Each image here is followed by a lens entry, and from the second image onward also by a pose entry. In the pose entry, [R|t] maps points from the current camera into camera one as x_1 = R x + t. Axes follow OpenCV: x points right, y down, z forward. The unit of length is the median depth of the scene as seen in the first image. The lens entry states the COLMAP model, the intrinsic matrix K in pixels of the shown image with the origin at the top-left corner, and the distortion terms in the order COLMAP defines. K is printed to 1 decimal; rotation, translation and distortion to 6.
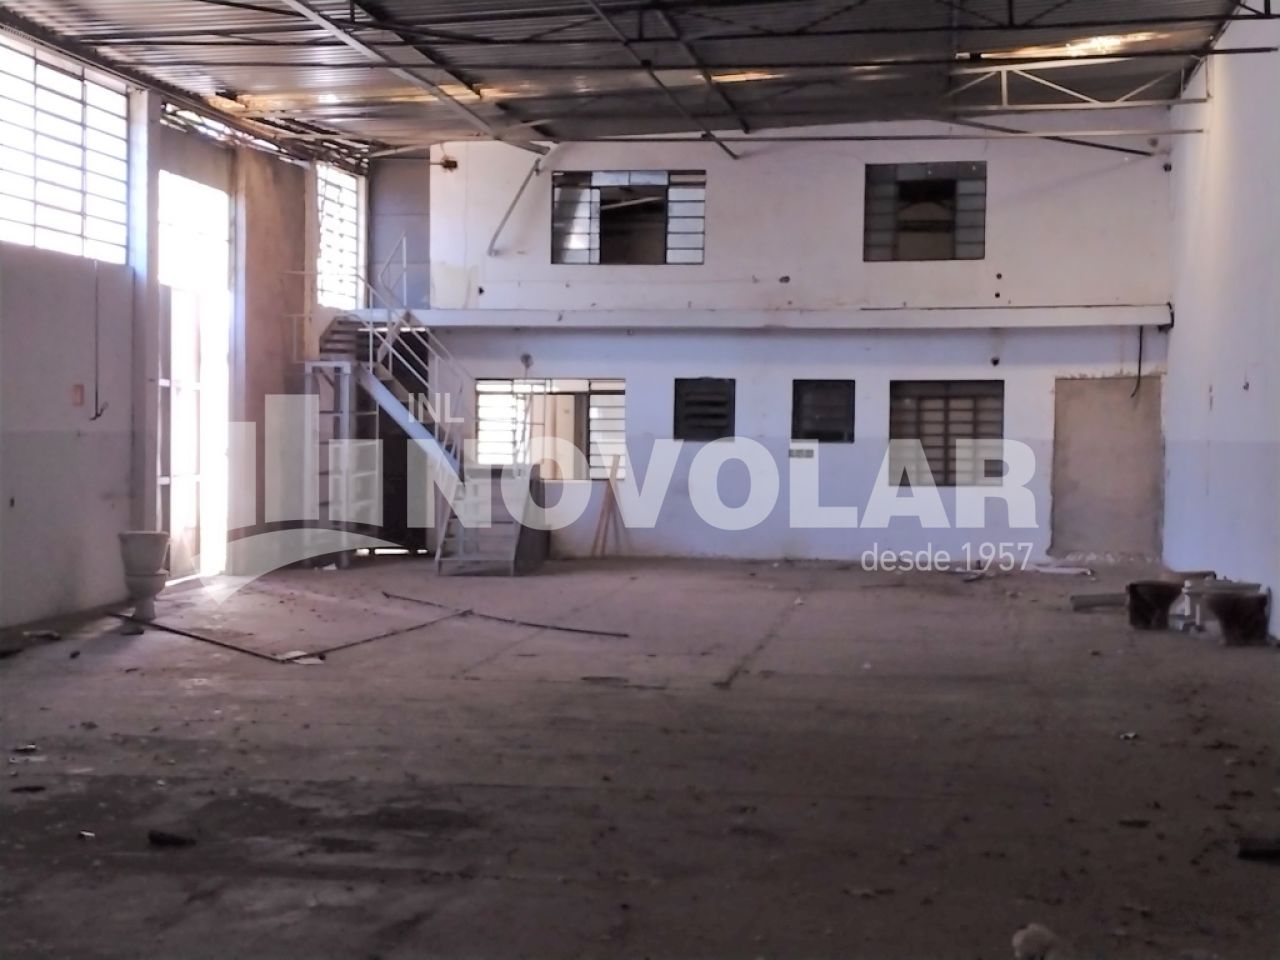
lens RADIAL K [[1967.0, 0, 640.0], [0, 1967.0, 480.0], [0, 0, 1]] dist [0.116211, -0.080536]
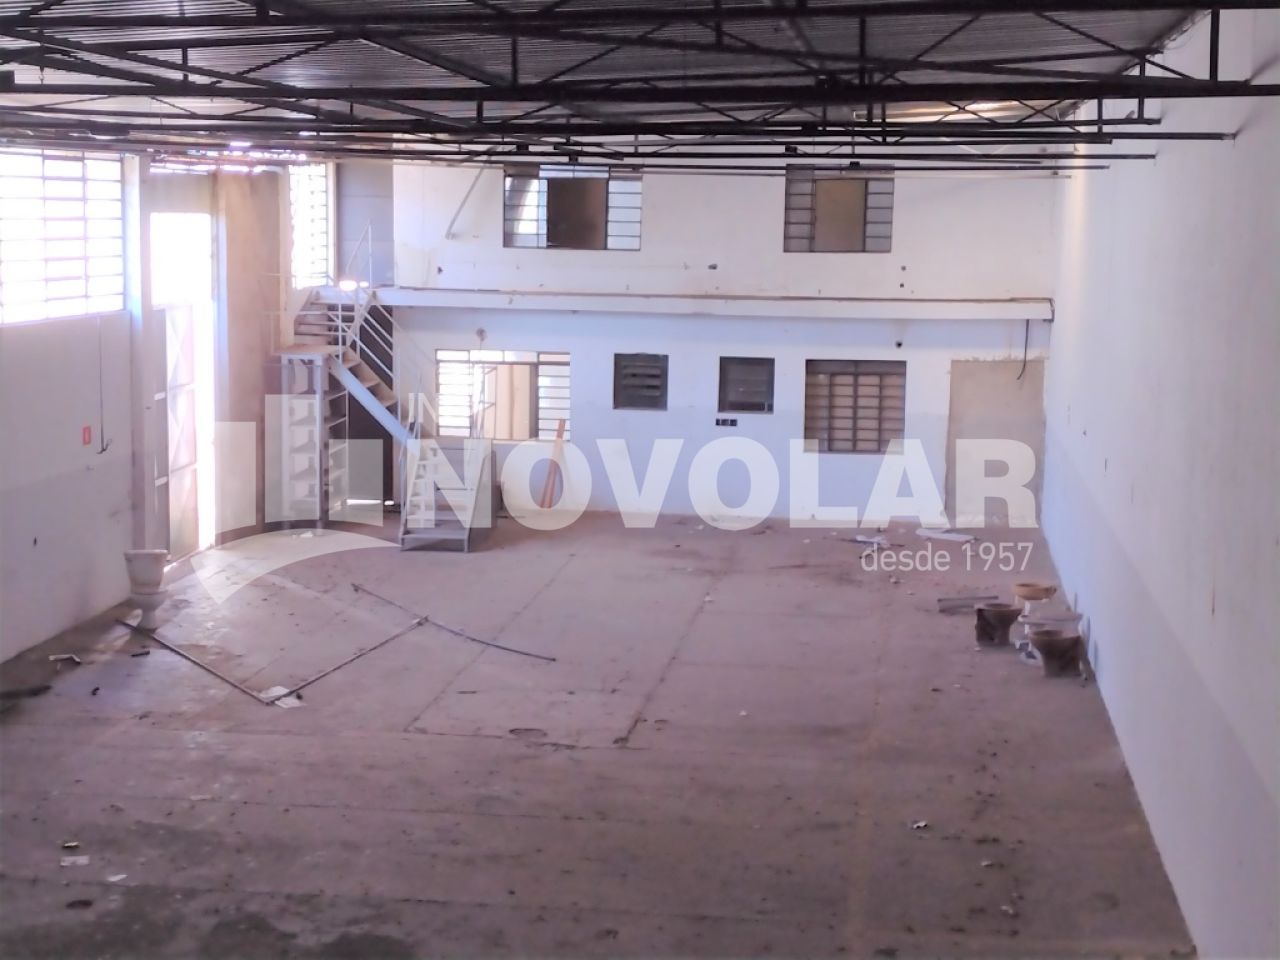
lens RADIAL K [[1967.0, 0, 640.0], [0, 1967.0, 480.0], [0, 0, 1]] dist [0.116211, -0.080536]
pose [[0.999948, 0.002699, 0.009869, 0.023111], [-0.003803, 0.993523, 0.113566, -0.115273], [-0.009499, -0.113598, 0.993481, -0.124772]]
